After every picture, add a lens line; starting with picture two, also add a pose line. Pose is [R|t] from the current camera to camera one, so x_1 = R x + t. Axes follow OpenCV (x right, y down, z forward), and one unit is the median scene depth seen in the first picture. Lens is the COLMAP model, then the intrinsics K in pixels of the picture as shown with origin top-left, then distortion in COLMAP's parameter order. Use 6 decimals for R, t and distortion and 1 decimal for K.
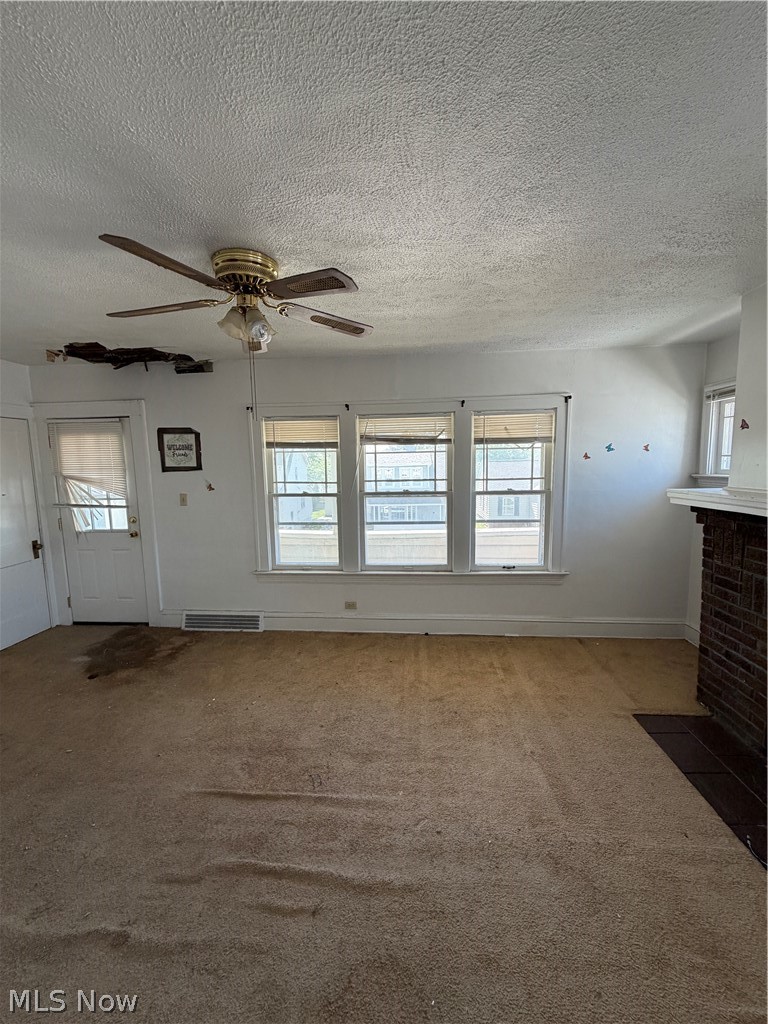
lens RADIAL K [[407.9, 0, 386.2], [0, 407.9, 507.5], [0, 0, 1]] dist [0.000176, 0.000877]
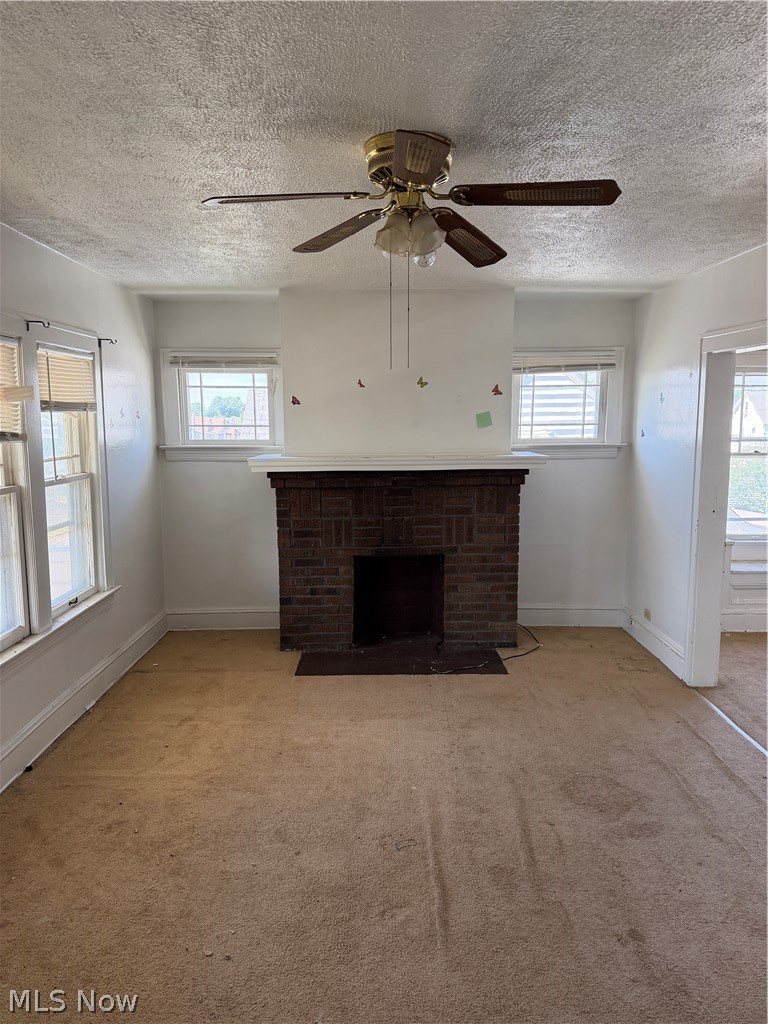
lens RADIAL K [[718.4, 0, 383.4], [0, 718.4, 512.1], [0, 0, 1]] dist [0.047587, -0.061663]
pose [[-0.081561, -0.106738, 0.990936, -0.821680], [0.118109, 0.986208, 0.115950, -0.059357], [-0.989645, 0.126496, -0.067829, 0.600250]]
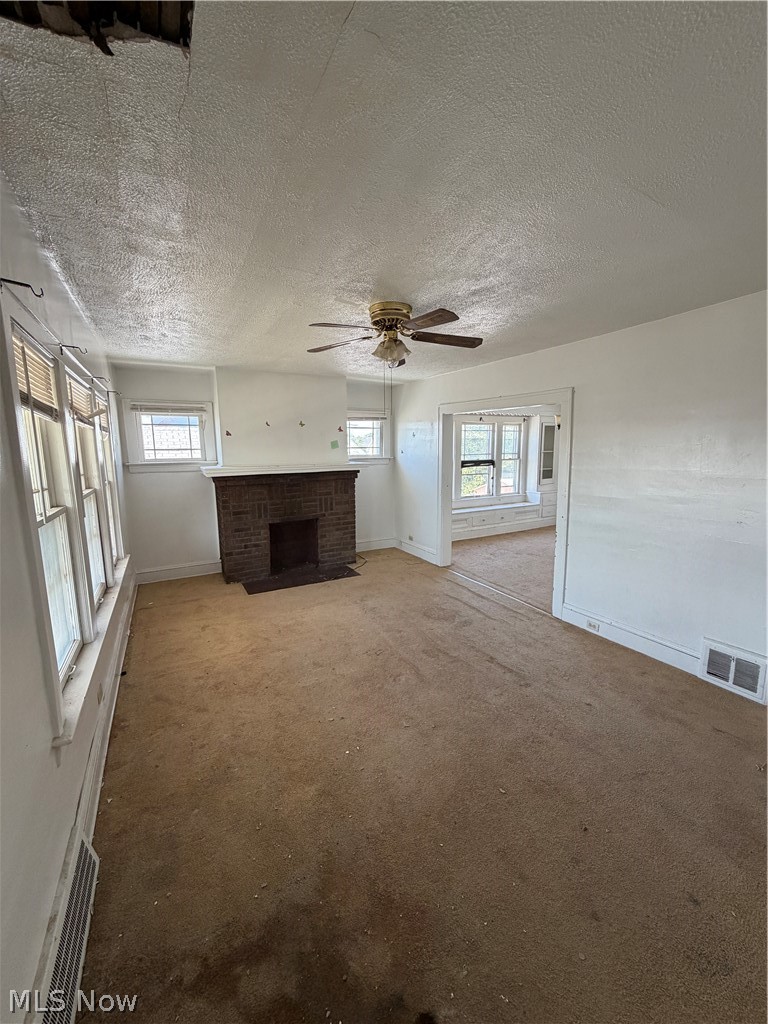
lens RADIAL K [[407.9, 0, 383.4], [0, 407.9, 509.0], [0, 0, 1]] dist [0.000176, 0.000877]
pose [[-0.540539, -0.099423, 0.835424, -0.807084], [0.115907, 0.974724, 0.190996, -0.087315], [-0.833297, 0.200072, -0.515352, 0.953341]]
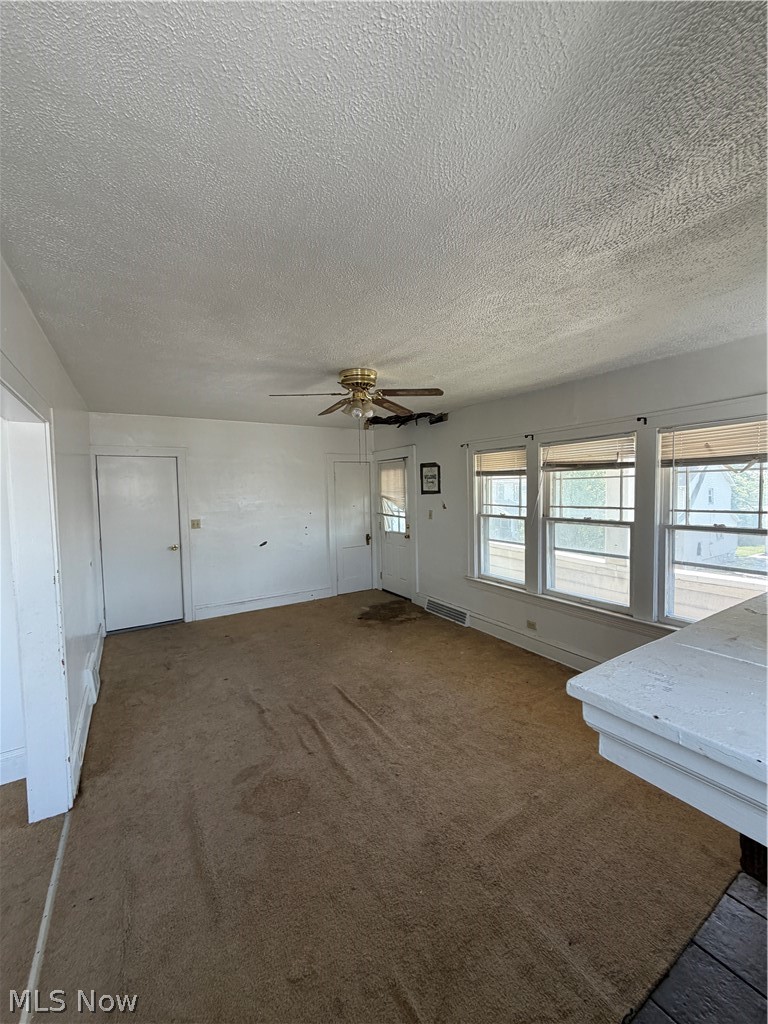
lens RADIAL K [[407.9, 0, 386.2], [0, 407.9, 506.9], [0, 0, 1]] dist [0.000176, 0.000877]
pose [[0.592687, 0.041561, -0.804360, 0.542357], [-0.086798, 0.996148, -0.012486, -0.015766], [0.800742, 0.077217, 0.594011, 0.066463]]
